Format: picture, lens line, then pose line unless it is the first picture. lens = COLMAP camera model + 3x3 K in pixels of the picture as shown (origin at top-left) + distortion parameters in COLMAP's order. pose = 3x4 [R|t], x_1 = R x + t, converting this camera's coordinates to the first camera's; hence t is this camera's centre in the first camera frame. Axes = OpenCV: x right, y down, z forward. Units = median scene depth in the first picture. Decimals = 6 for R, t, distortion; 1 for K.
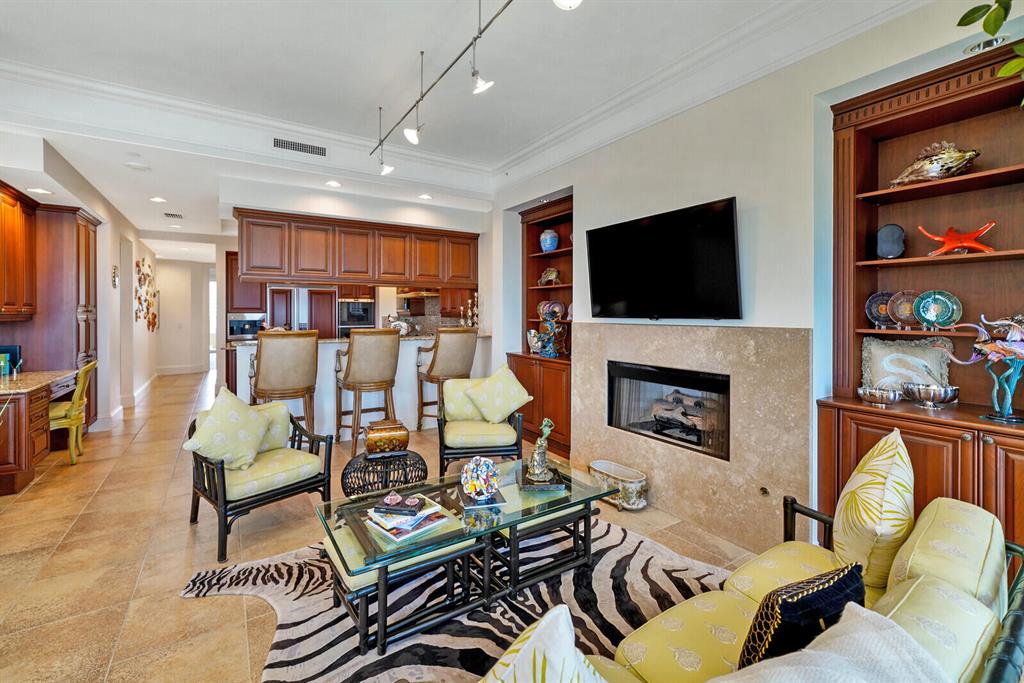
lens RADIAL K [[441.0, 0, 510.8], [0, 441.0, 312.4], [0, 0, 1]] dist [0.001318, 0.000512]
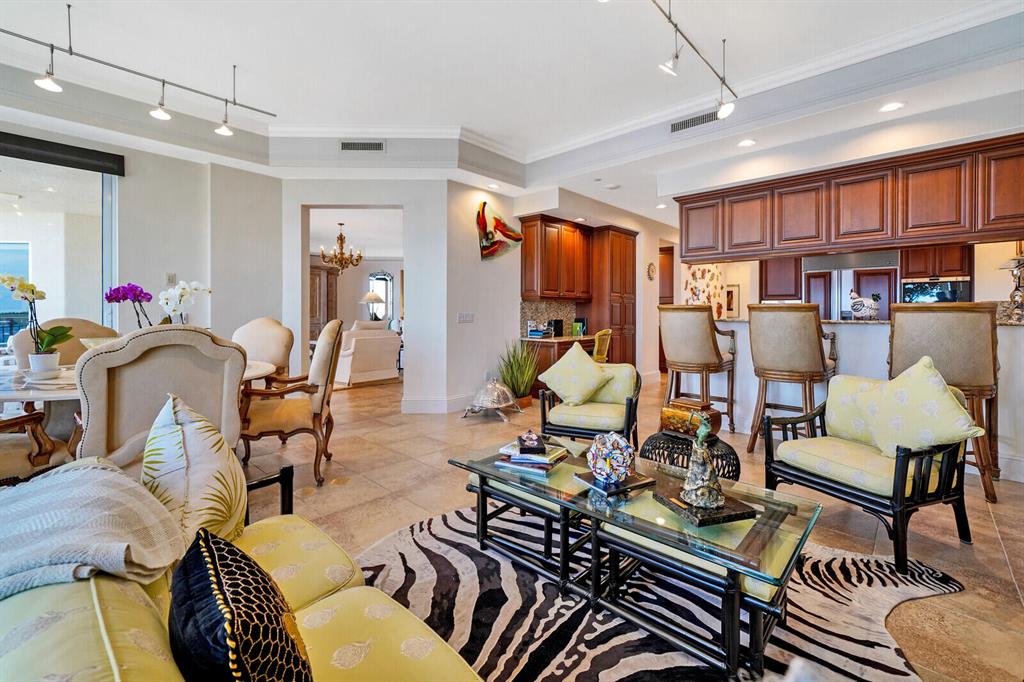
lens RADIAL K [[432.8, 0, 496.1], [0, 432.8, 319.1], [0, 0, 1]] dist [-0.001018, -0.000154]
pose [[0.228677, 0.014876, -0.973389, 0.632442], [0.000666, 0.999881, 0.015437, 0.094599], [0.973502, -0.004179, 0.228640, 0.568864]]
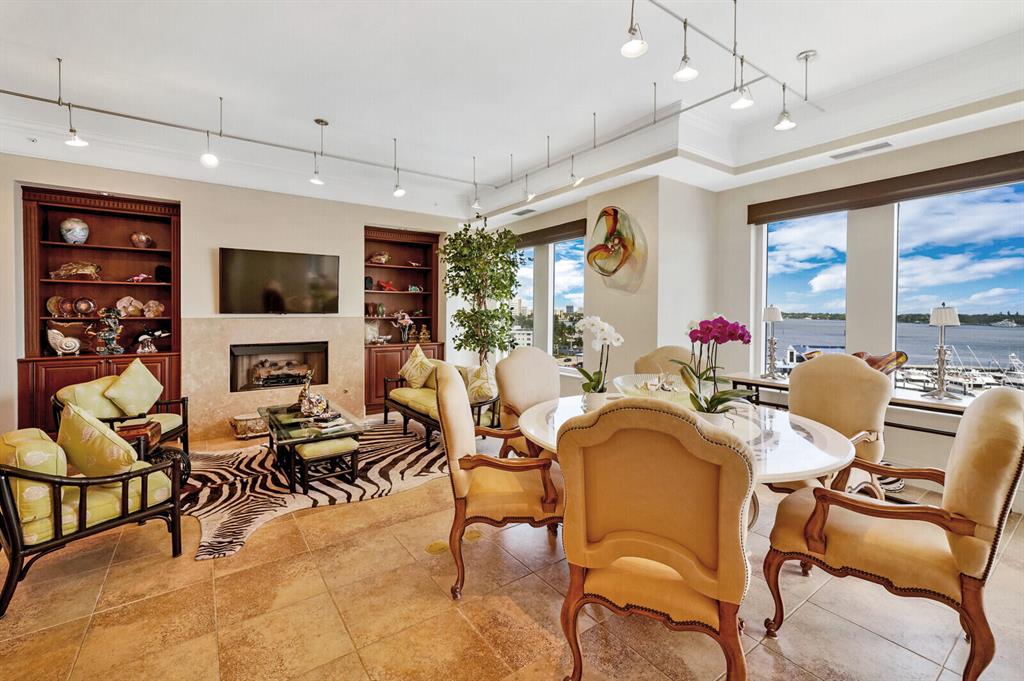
lens RADIAL K [[443.7, 0, 506.2], [0, 443.7, 321.4], [0, 0, 1]] dist [-0.000721, -0.000156]
pose [[-0.042274, -0.025274, 0.998786, -1.731323], [-0.005507, 0.999671, 0.025063, -0.005130], [-0.999091, -0.004441, -0.042399, 0.295647]]
